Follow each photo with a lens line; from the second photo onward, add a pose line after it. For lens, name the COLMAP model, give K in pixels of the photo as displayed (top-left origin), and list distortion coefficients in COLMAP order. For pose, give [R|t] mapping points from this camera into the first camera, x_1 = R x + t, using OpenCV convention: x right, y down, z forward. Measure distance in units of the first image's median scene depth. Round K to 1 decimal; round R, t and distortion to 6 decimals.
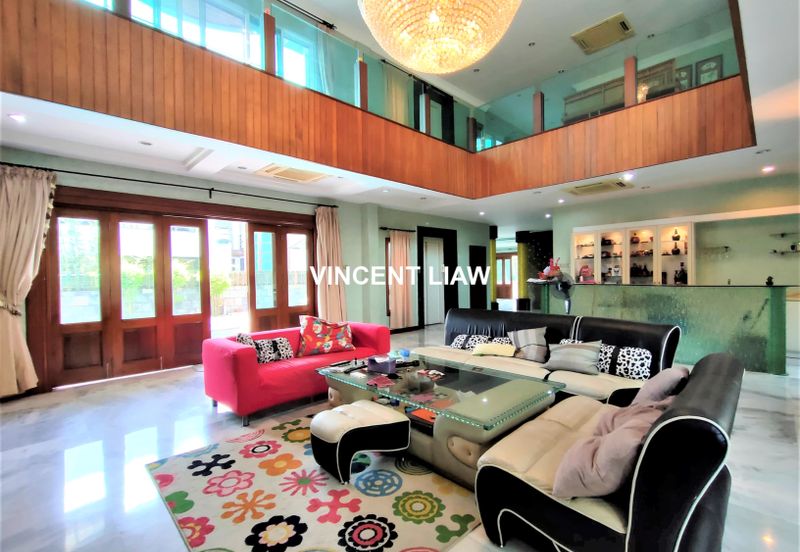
lens RADIAL K [[363.0, 0, 400.0], [0, 363.0, 276.0], [0, 0, 1]] dist [-0.000089, -0.000024]
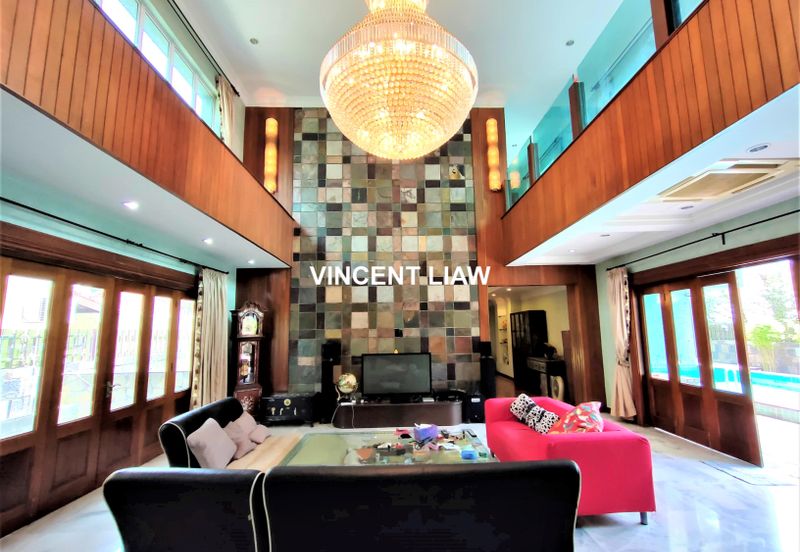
lens RADIAL K [[363.0, 0, 400.0], [0, 363.0, 276.0], [0, 0, 1]] dist [-0.000089, -0.000024]
pose [[-0.690943, -0.087903, -0.717545, 0.540143], [0.016529, 0.990399, -0.137245, -0.052172], [0.722720, -0.106688, -0.682856, 1.060364]]
